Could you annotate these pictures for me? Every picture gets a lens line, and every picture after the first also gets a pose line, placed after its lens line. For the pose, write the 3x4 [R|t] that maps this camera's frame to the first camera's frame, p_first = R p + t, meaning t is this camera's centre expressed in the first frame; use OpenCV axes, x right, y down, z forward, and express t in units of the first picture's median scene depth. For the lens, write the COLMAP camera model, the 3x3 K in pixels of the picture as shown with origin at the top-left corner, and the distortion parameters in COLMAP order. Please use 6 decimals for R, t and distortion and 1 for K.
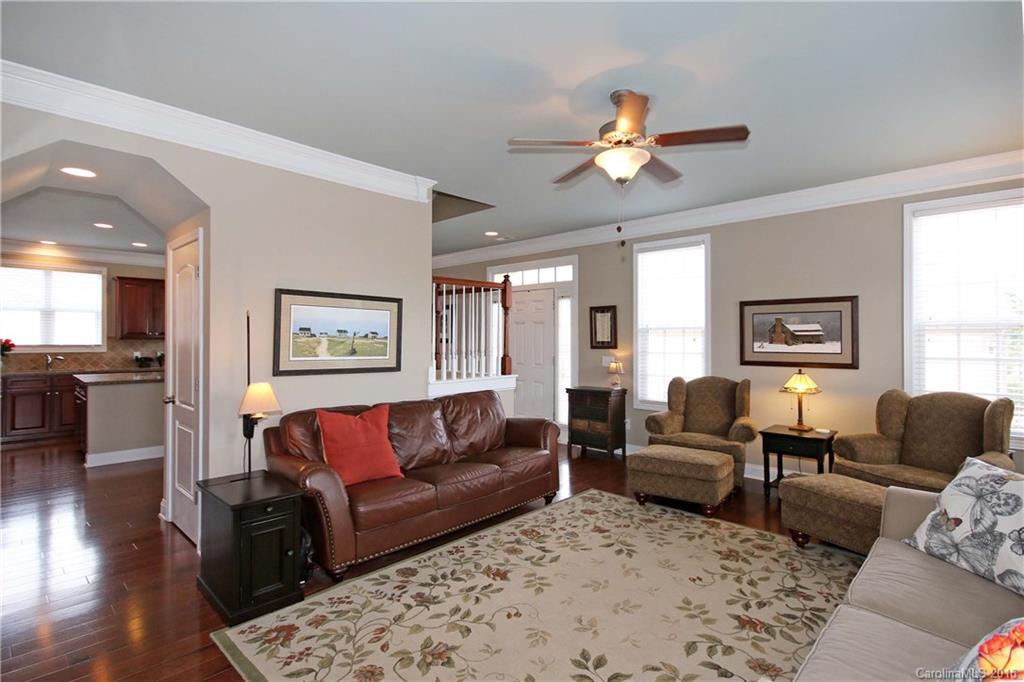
lens RADIAL K [[502.8, 0, 521.1], [0, 502.8, 334.2], [0, 0, 1]] dist [0.000455, 0.000109]
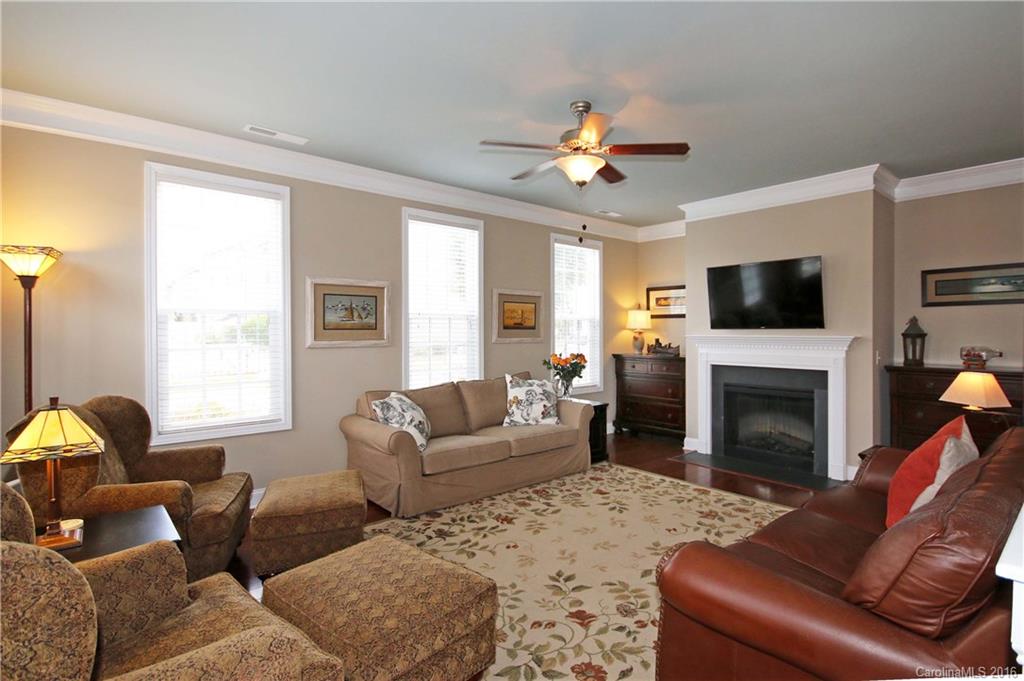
lens RADIAL K [[502.8, 0, 512.5], [0, 502.8, 333.0], [0, 0, 1]] dist [0.000455, 0.000109]
pose [[-0.991336, 0.004243, 0.131281, 0.177408], [0.003822, 0.999987, -0.003460, 0.021819], [-0.131294, -0.002928, -0.991339, 1.852186]]
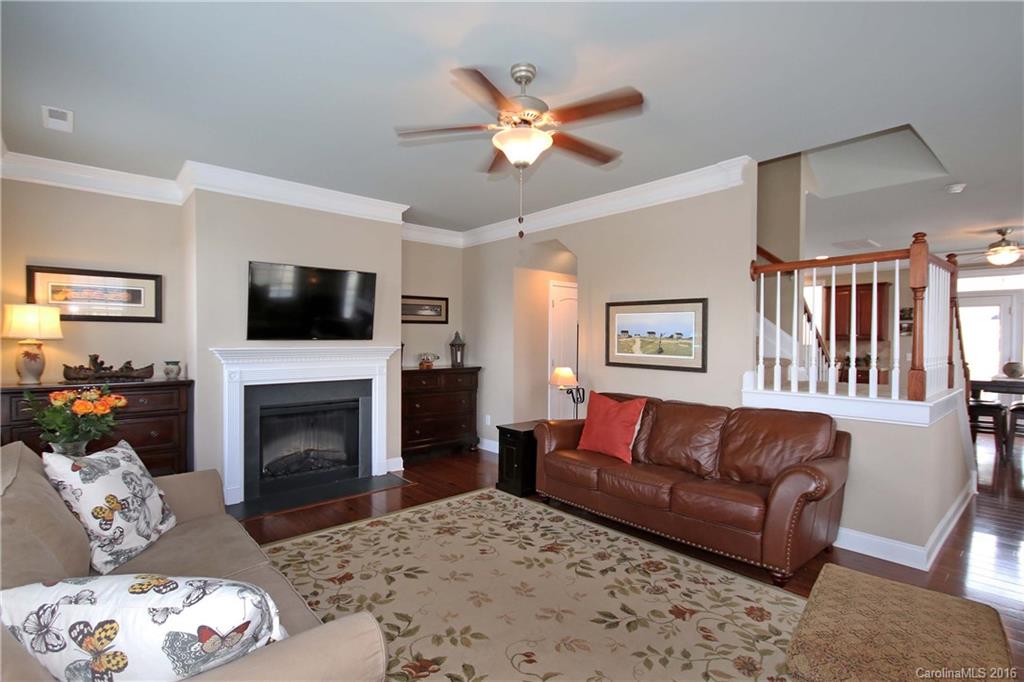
lens RADIAL K [[502.8, 0, 522.4], [0, 502.8, 345.5], [0, 0, 1]] dist [0.000455, 0.000109]
pose [[-0.094731, 0.014768, -0.995393, 0.970653], [0.006445, 0.999878, 0.014221, 0.005910], [0.995482, -0.005069, -0.094815, 0.943233]]
